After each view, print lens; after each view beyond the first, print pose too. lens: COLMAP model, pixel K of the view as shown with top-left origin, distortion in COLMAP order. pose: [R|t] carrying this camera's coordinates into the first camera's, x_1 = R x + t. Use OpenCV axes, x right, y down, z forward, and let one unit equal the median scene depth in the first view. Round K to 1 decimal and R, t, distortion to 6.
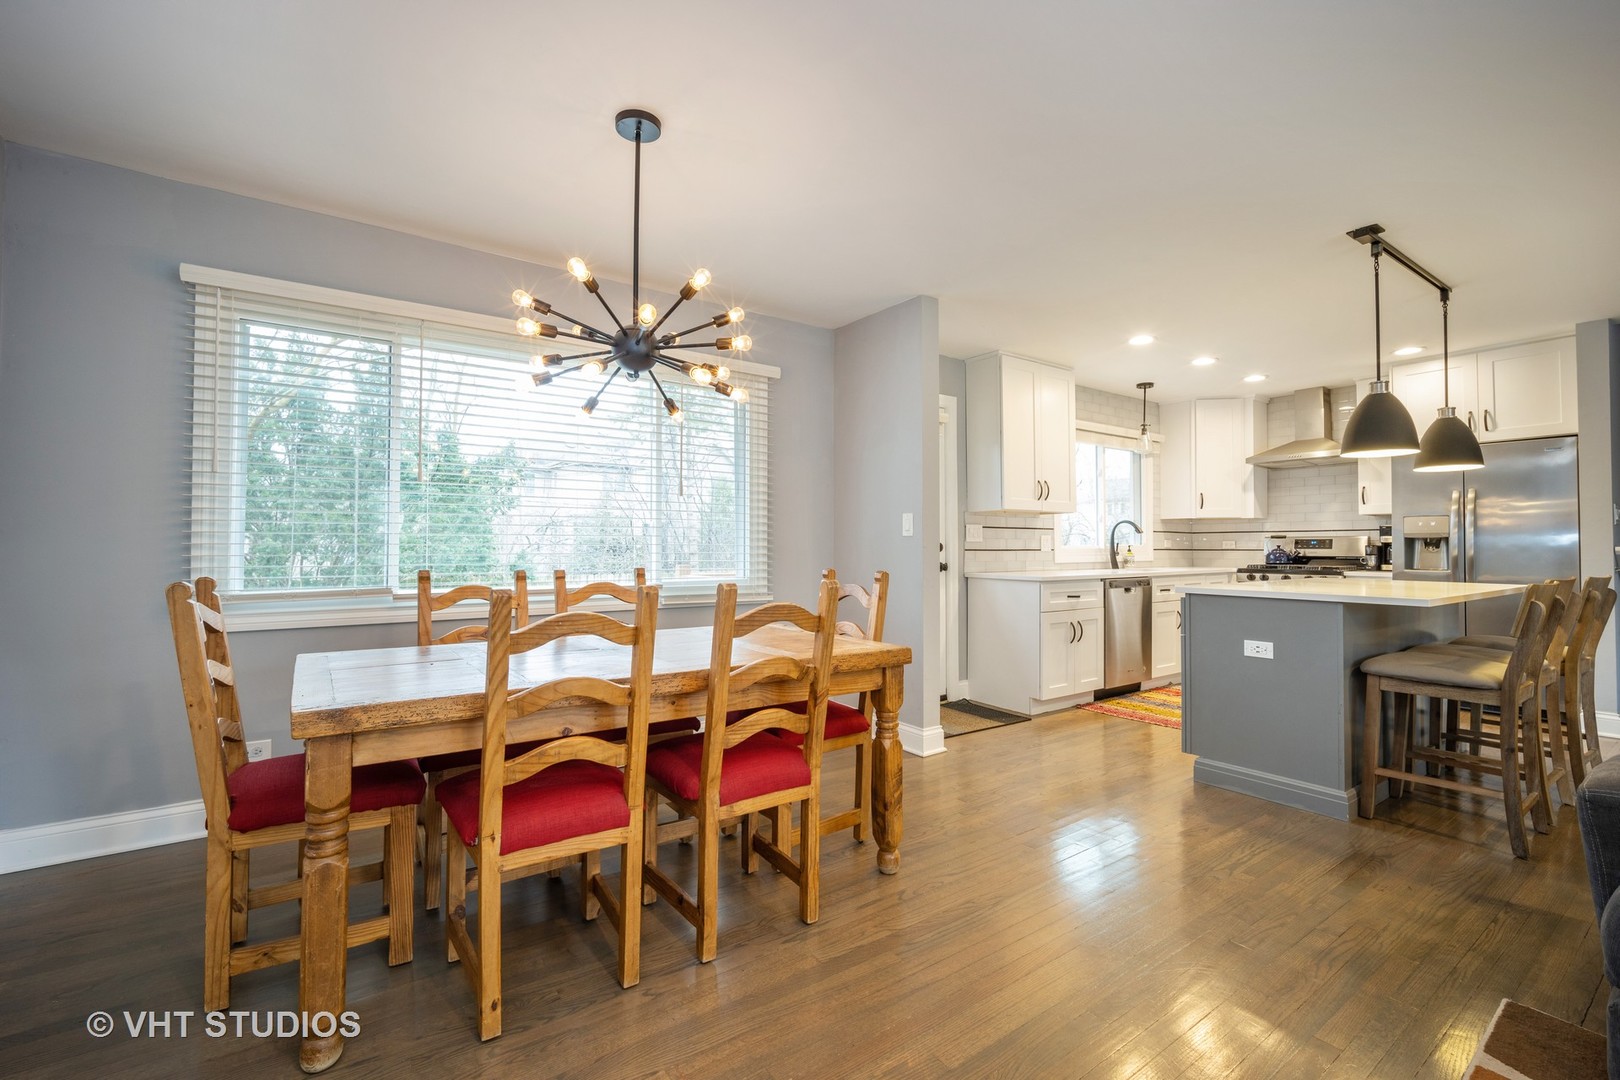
lens RADIAL K [[700.2, 0, 810.0], [0, 700.2, 540.0], [0, 0, 1]] dist [0.000590, 0.000041]
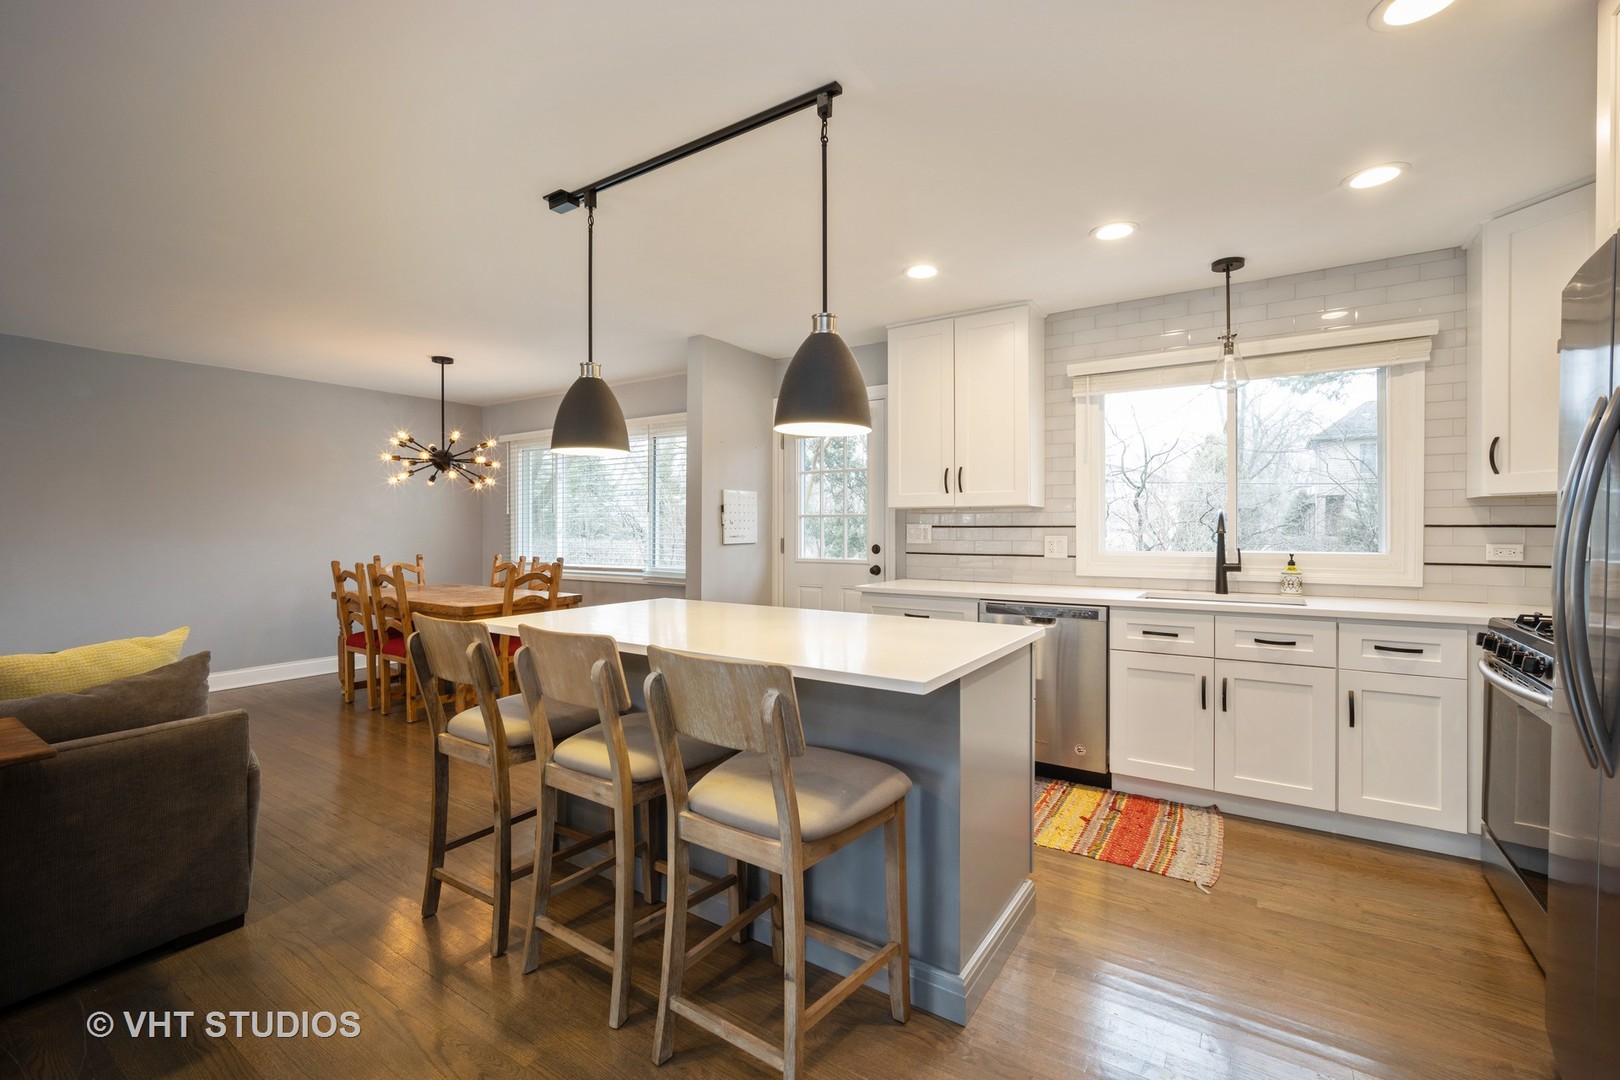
lens RADIAL K [[700.2, 0, 810.0], [0, 700.2, 540.0], [0, 0, 1]] dist [0.000590, 0.000041]
pose [[0.357039, 0.020823, -0.933857, 0.878693], [0.014806, 0.999500, 0.027947, -0.024805], [0.933972, -0.023805, 0.356553, 0.492915]]
